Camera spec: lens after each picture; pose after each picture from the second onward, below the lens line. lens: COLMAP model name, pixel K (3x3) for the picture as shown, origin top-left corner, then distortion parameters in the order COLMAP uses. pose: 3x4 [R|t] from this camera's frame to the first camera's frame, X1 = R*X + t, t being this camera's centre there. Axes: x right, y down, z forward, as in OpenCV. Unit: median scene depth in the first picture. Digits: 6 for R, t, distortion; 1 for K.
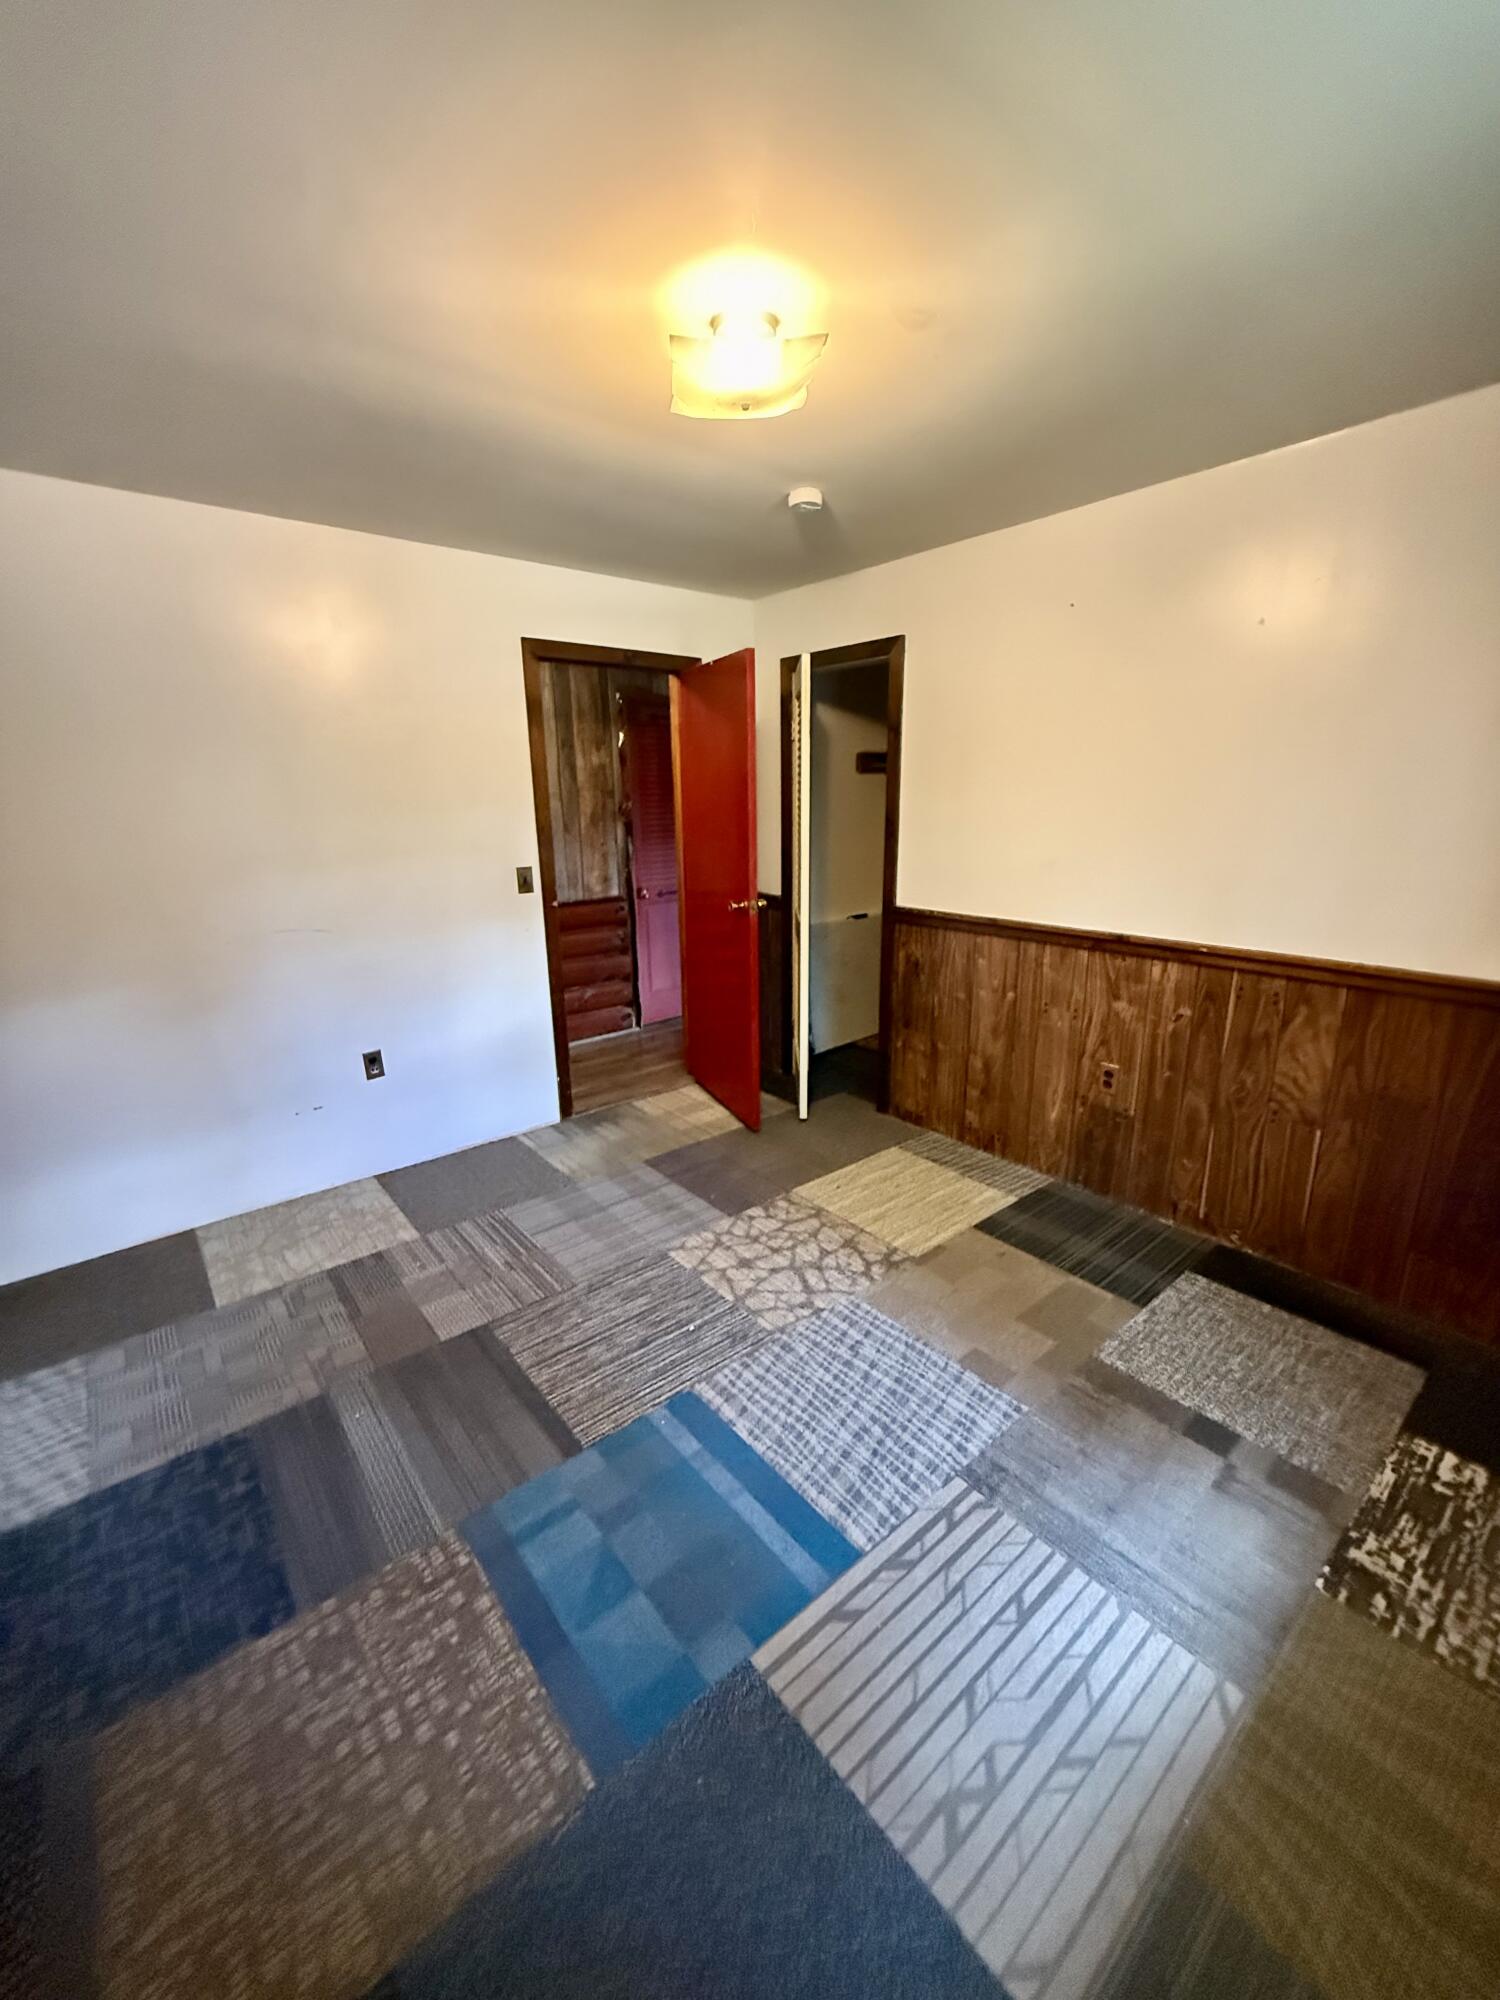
lens RADIAL K [[791.9, 0, 747.4], [0, 791.9, 998.4], [0, 0, 1]] dist [0.002573, 0.000080]
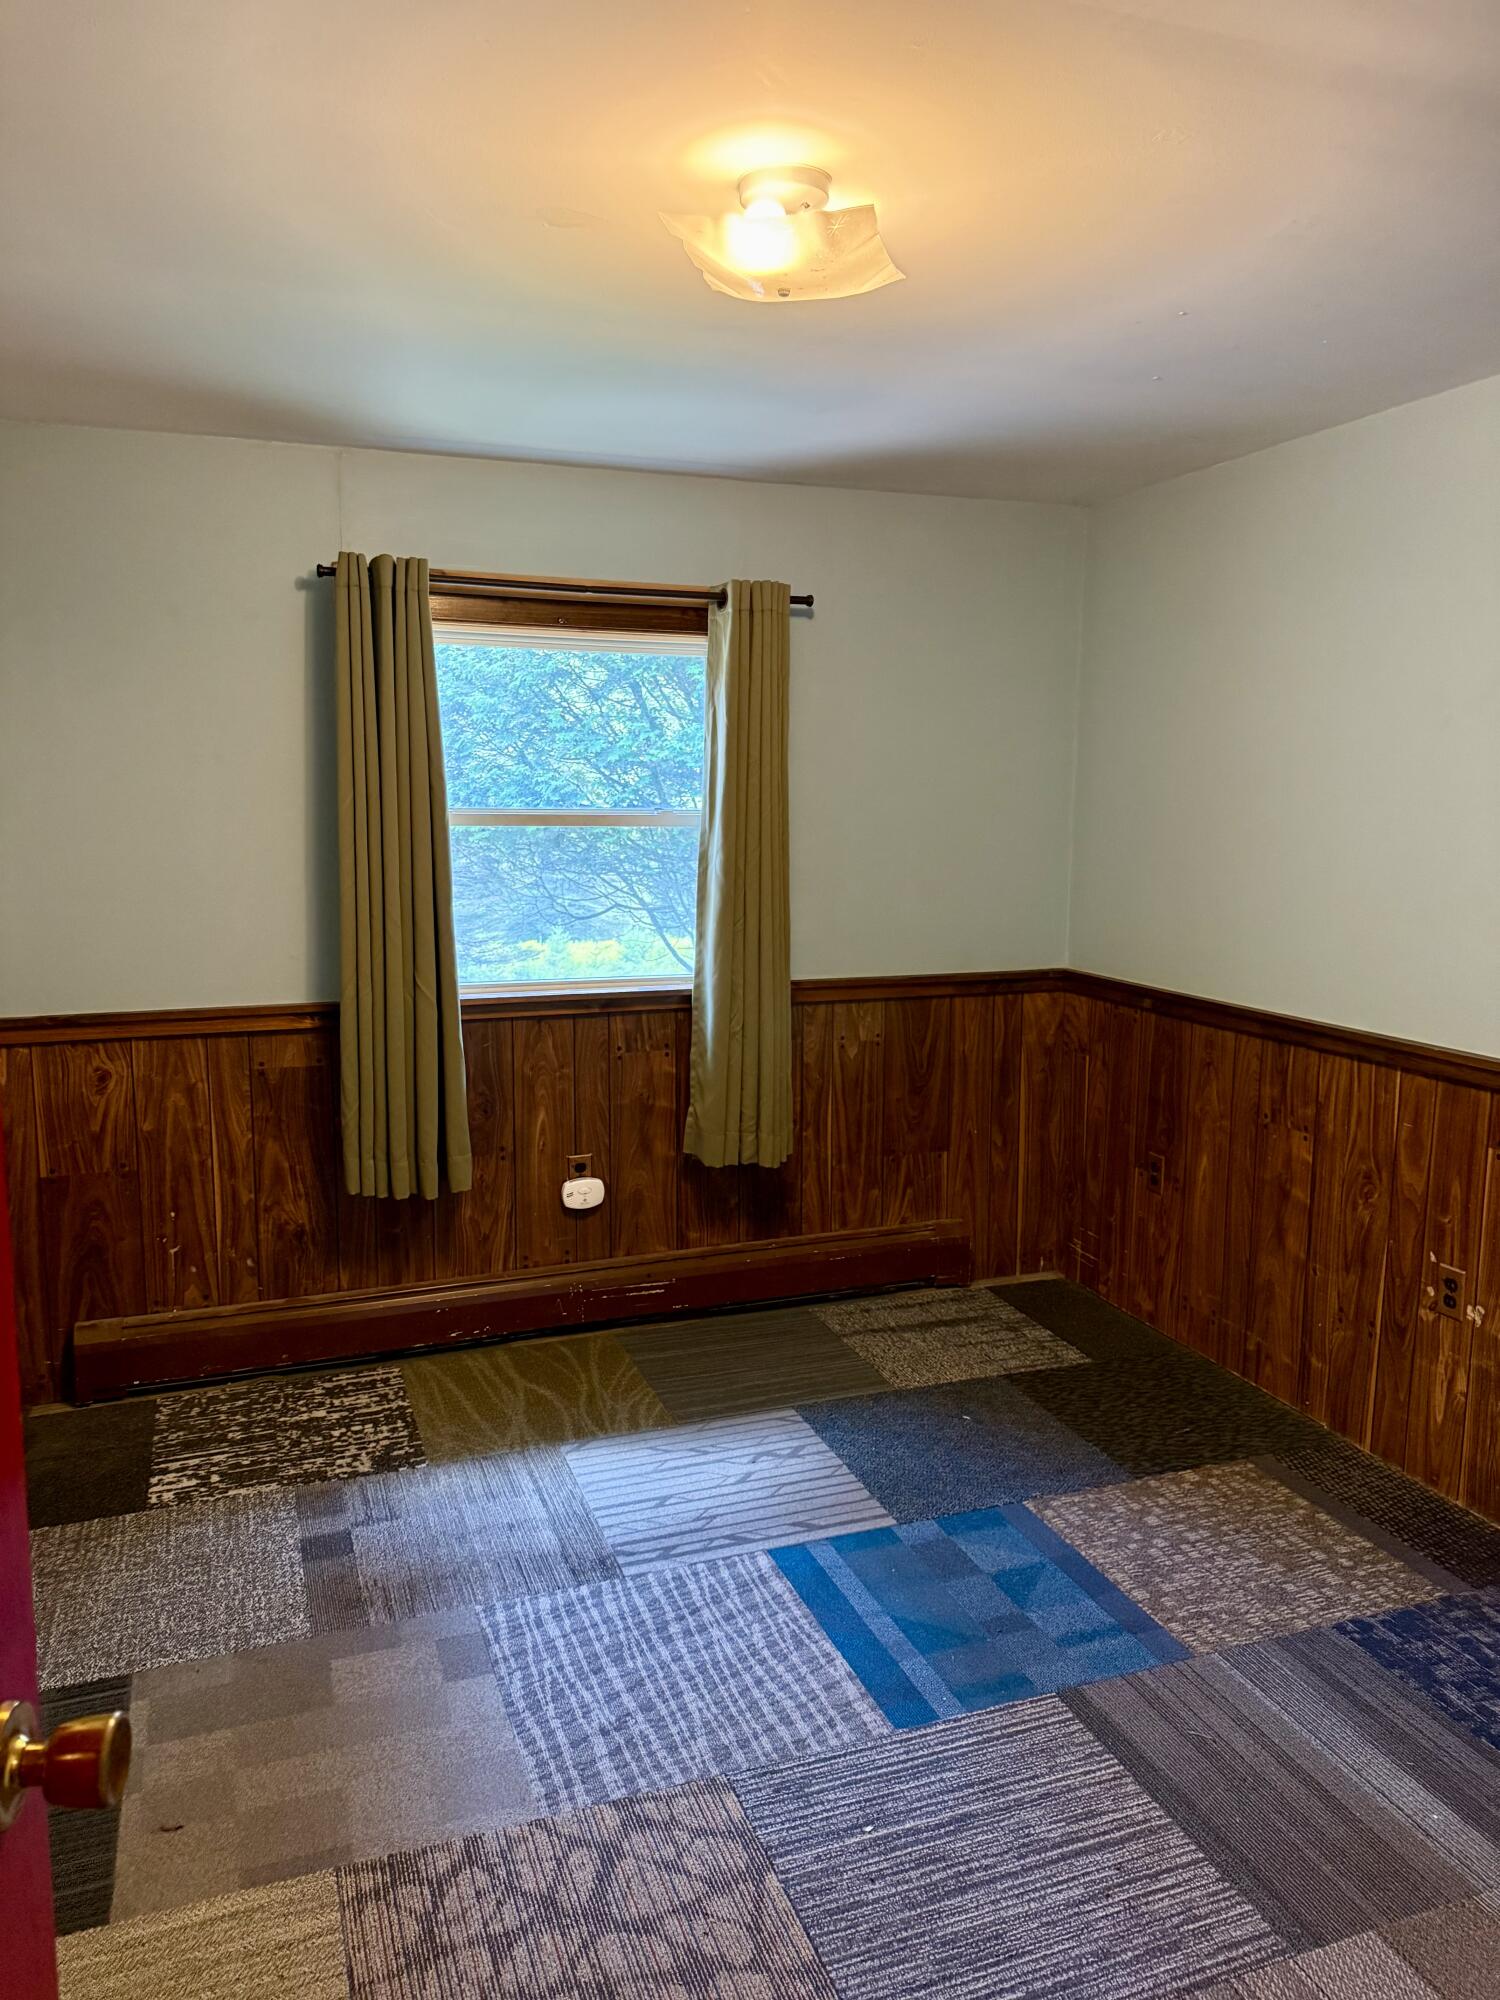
lens RADIAL K [[1415.0, 0, 748.8], [0, 1415.0, 995.8], [0, 0, 1]] dist [0.055404, -0.069363]
pose [[-0.945353, -0.036952, 0.323948, -0.320977], [0.091786, 0.923215, 0.373160, -0.519455], [-0.312863, 0.382502, -0.869373, 1.864762]]
